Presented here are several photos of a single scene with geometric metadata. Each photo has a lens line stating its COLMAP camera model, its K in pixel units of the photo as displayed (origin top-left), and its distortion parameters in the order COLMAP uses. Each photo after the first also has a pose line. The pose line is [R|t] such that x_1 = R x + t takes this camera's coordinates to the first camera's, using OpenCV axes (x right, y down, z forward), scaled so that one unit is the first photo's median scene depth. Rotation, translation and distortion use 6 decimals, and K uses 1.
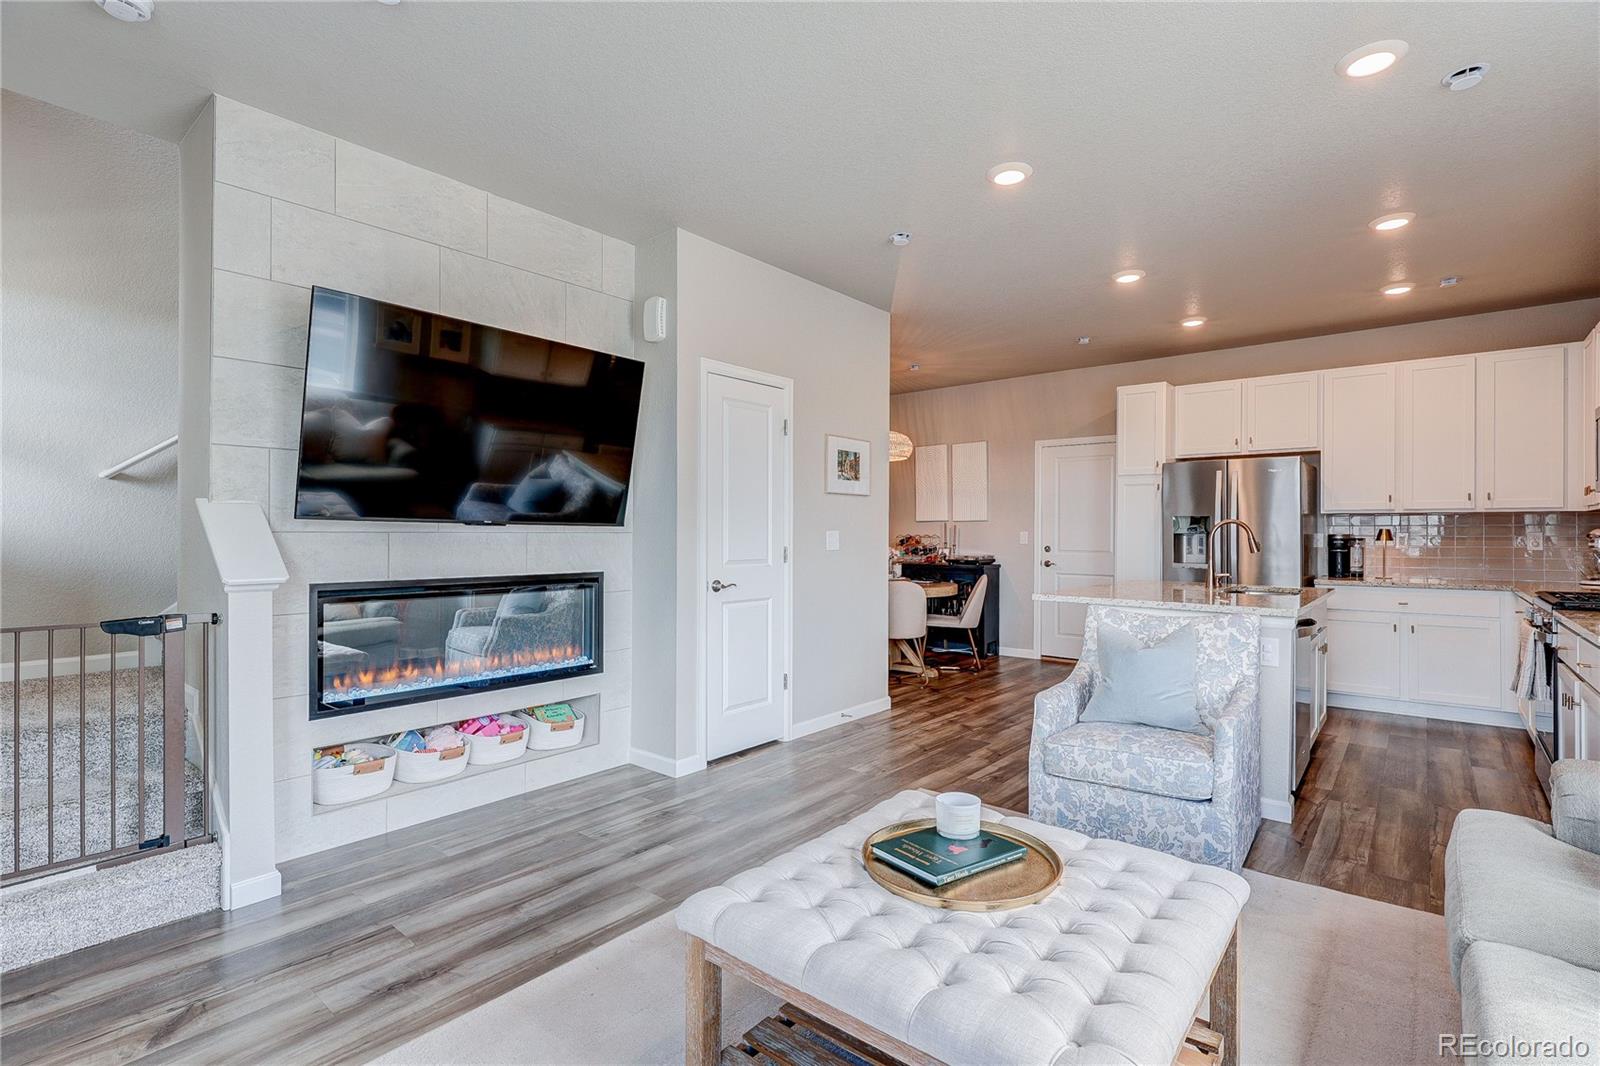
lens RADIAL K [[752.2, 0, 795.3], [0, 752.2, 532.2], [0, 0, 1]] dist [-0.007791, 0.000554]
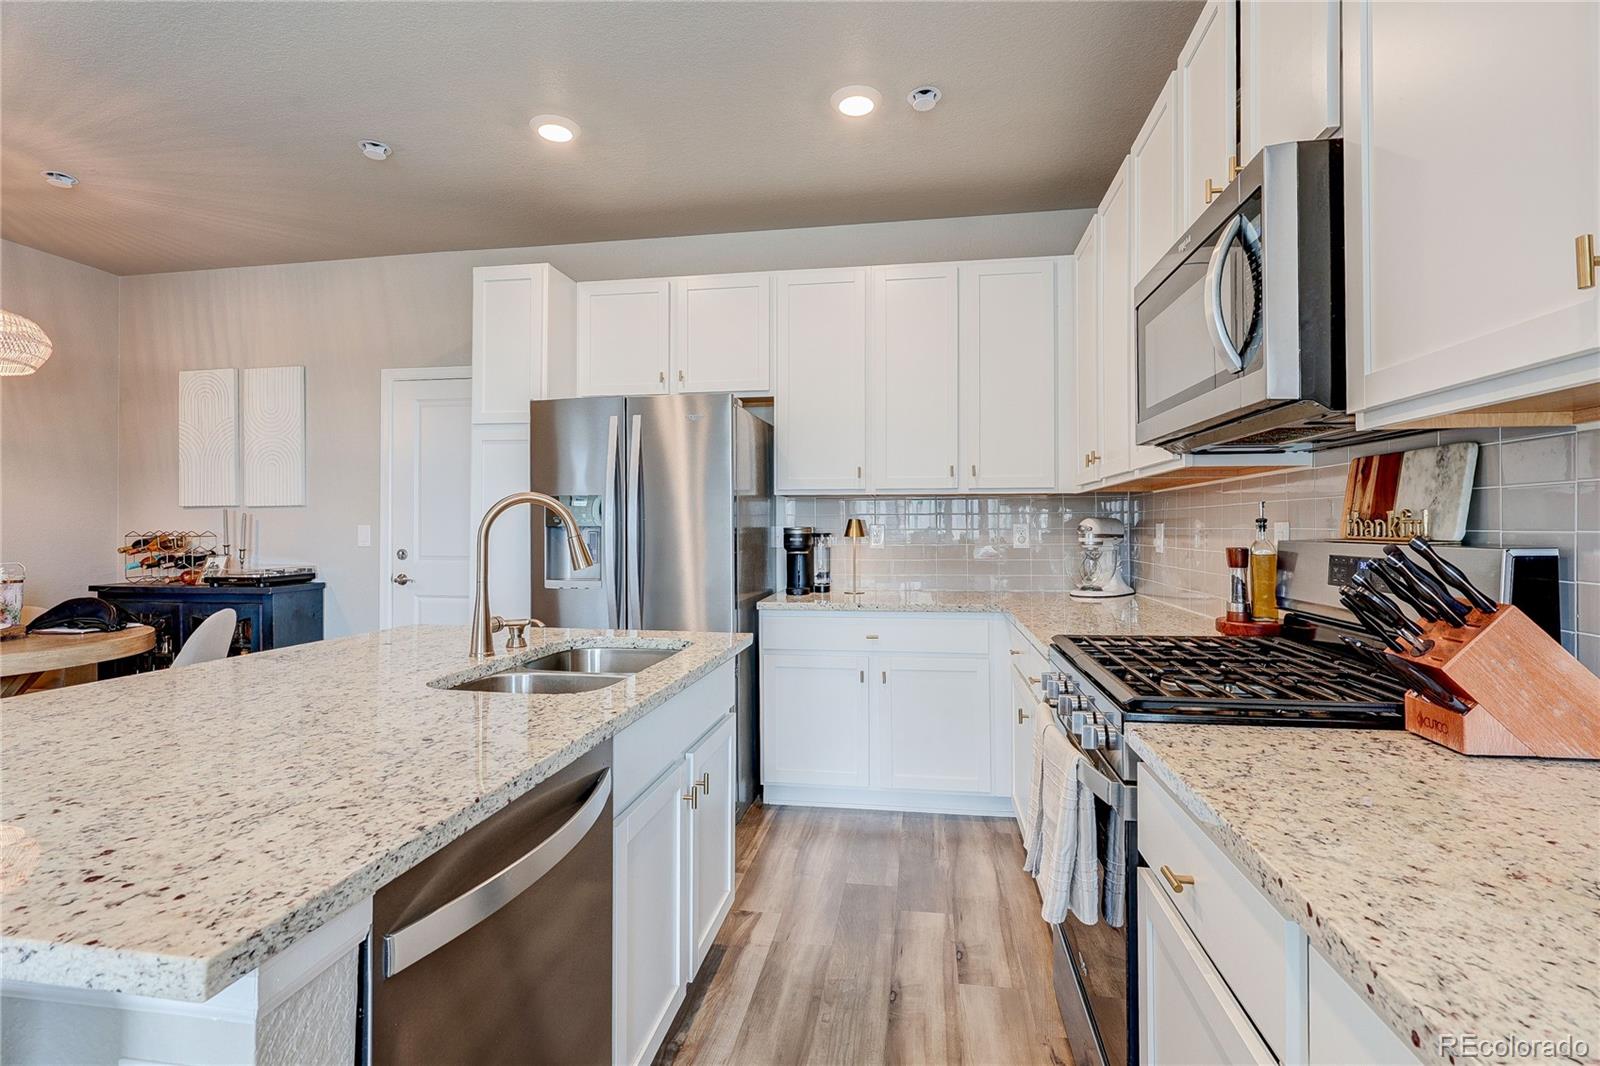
lens RADIAL K [[752.2, 0, 805.2], [0, 752.2, 522.0], [0, 0, 1]] dist [-0.007791, 0.000554]
pose [[0.855789, 0.000847, 0.517324, 0.400983], [0.003391, 0.999968, -0.007246, 0.002975], [-0.517314, 0.007955, 0.855759, 0.447659]]
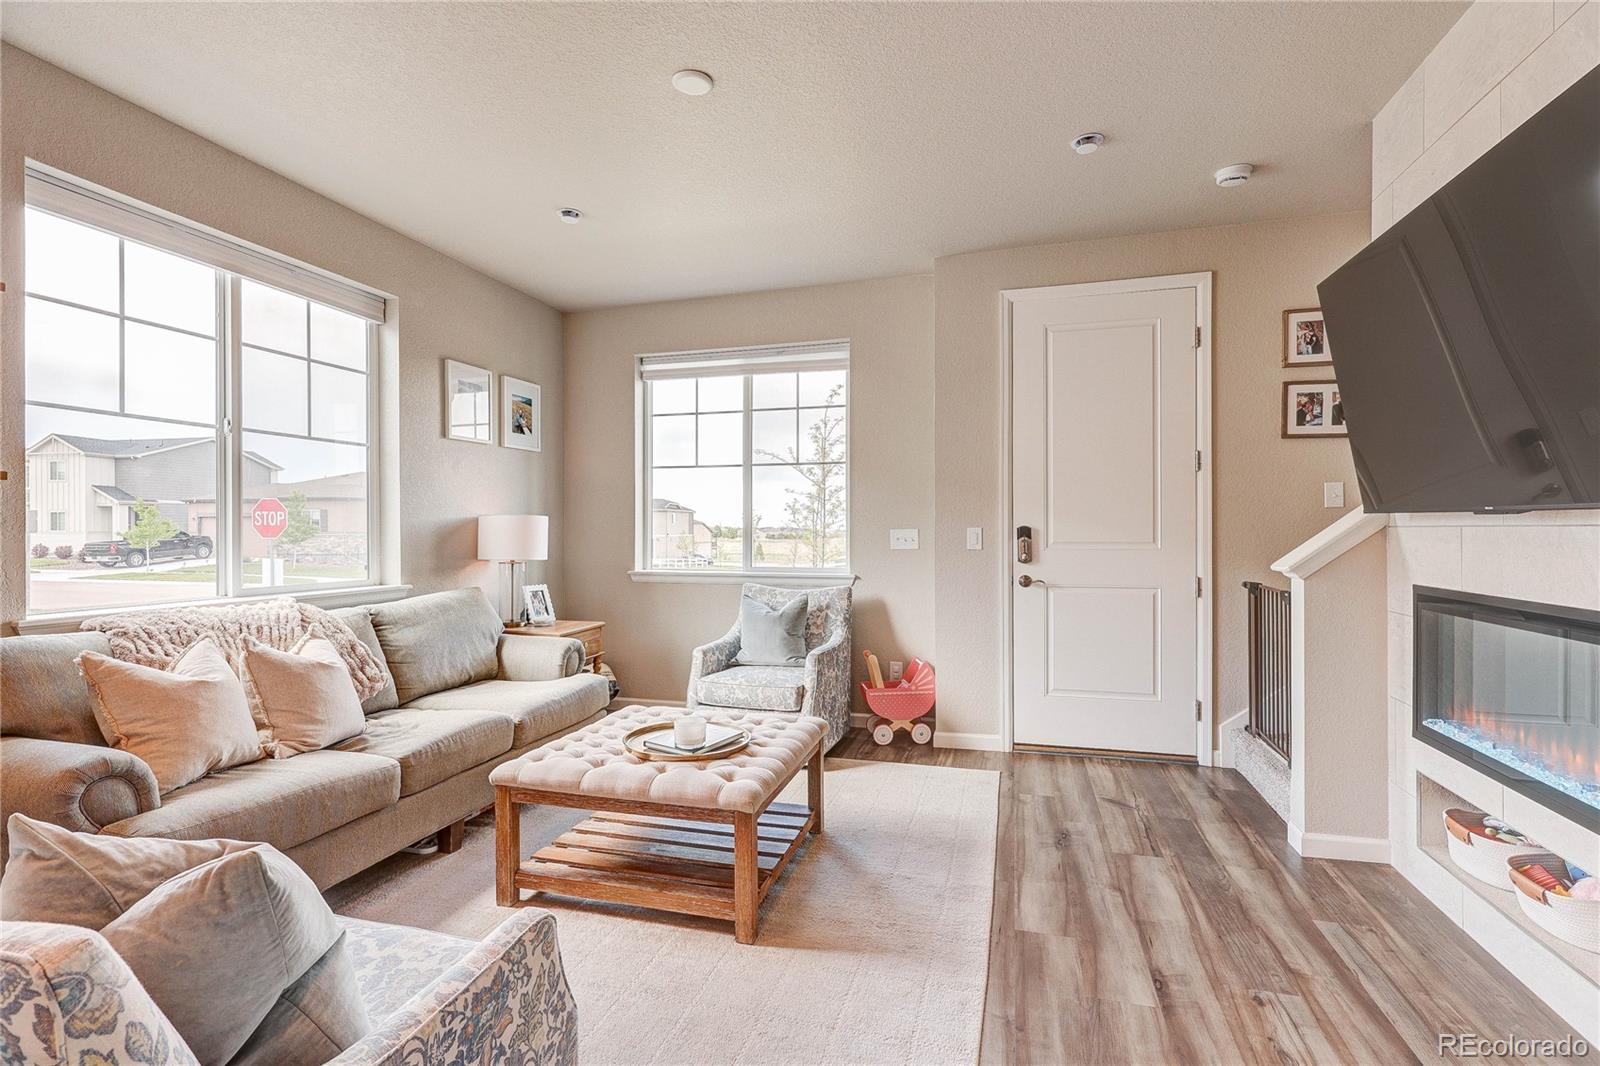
lens RADIAL K [[752.2, 0, 803.3], [0, 752.2, 532.9], [0, 0, 1]] dist [-0.007791, 0.000554]
pose [[-0.910160, 0.003058, -0.414245, 0.202241], [0.002593, 0.999995, 0.001686, 0.002070], [0.414248, 0.000461, -0.910164, 0.794027]]
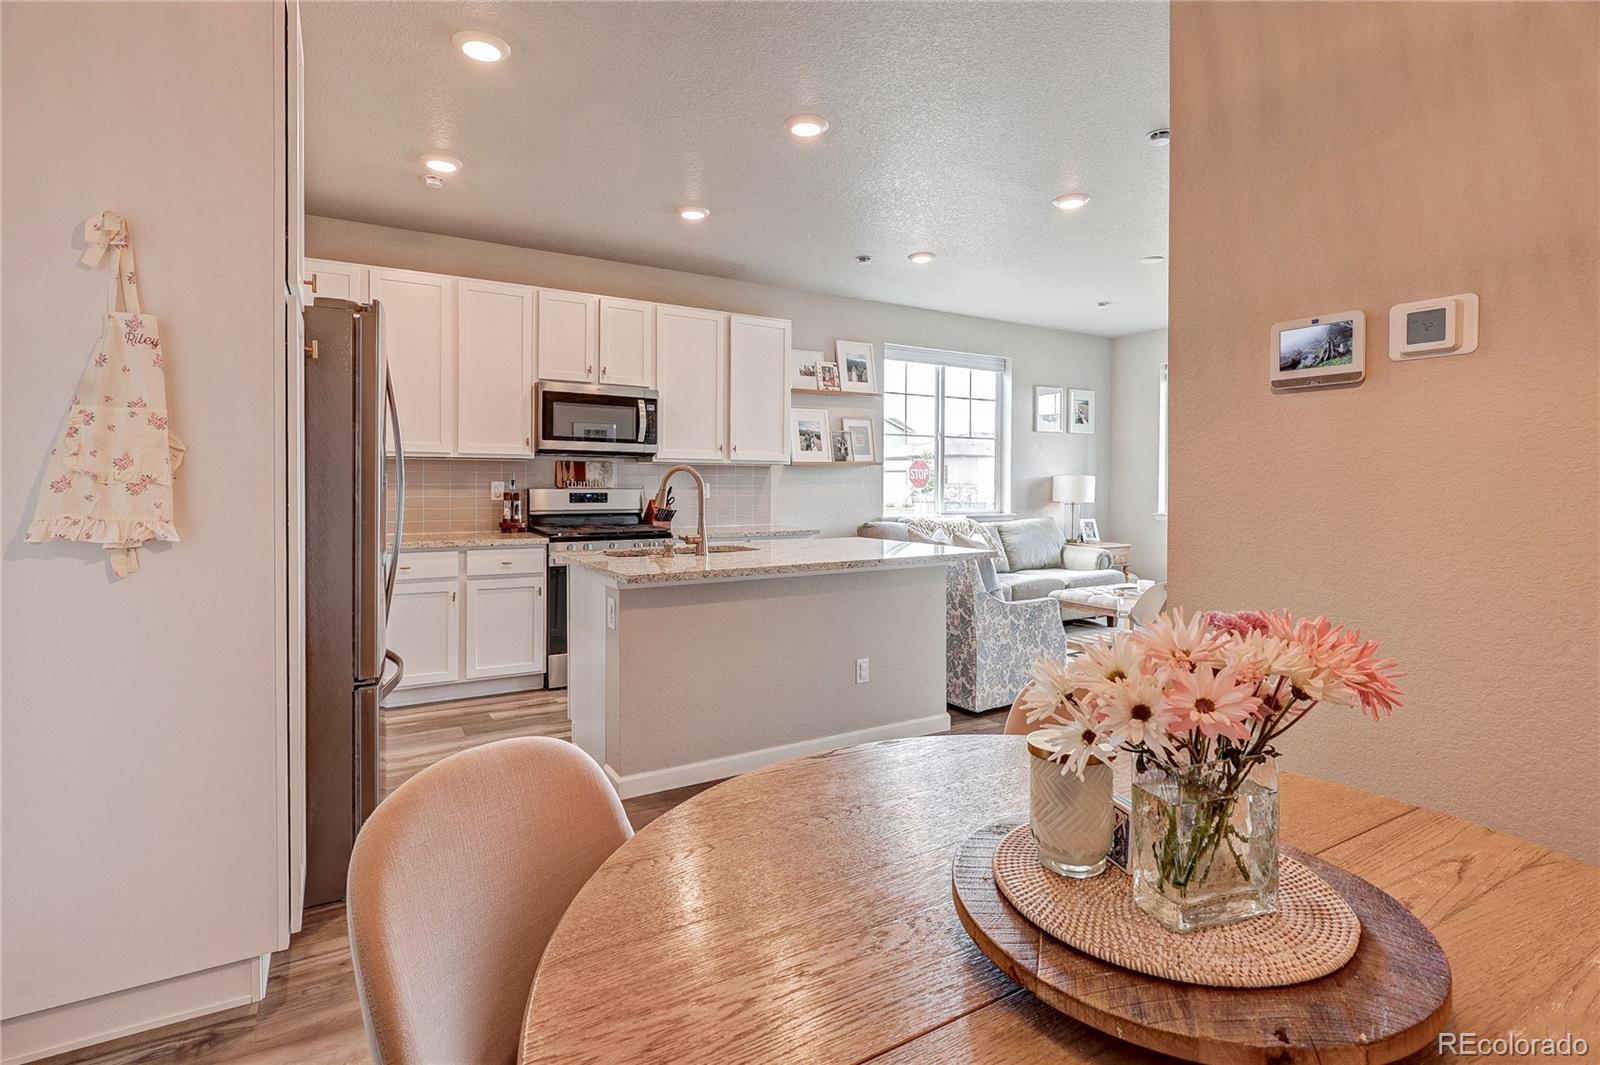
lens RADIAL K [[752.2, 0, 775.6], [0, 752.2, 502.7], [0, 0, 1]] dist [-0.007791, 0.000554]
pose [[-0.938888, -0.013485, 0.343959, 0.188801], [-0.005527, 0.999694, 0.024107, 0.002856], [-0.344179, 0.020733, -0.938675, 1.370292]]
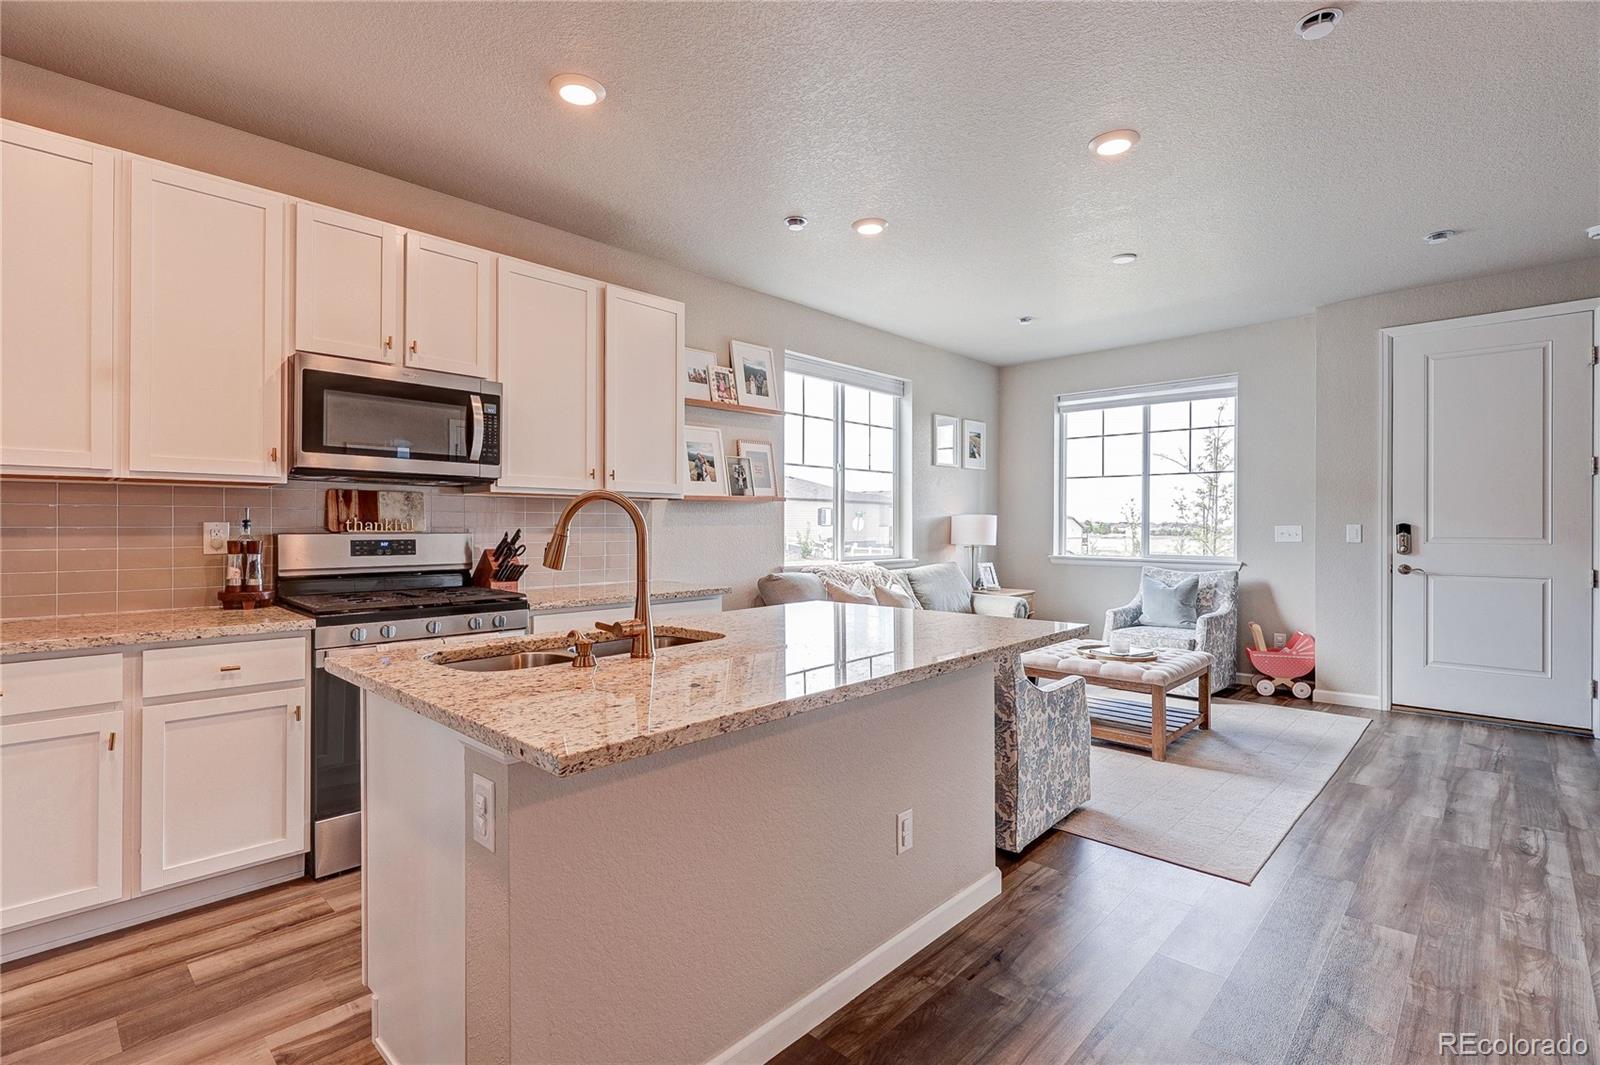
lens RADIAL K [[752.2, 0, 790.4], [0, 752.2, 528.5], [0, 0, 1]] dist [-0.007791, 0.000554]
pose [[-0.998032, -0.003057, 0.062627, 0.369016], [-0.002904, 0.999993, 0.002531, 0.003064], [-0.062634, 0.002344, -0.998034, 1.146196]]
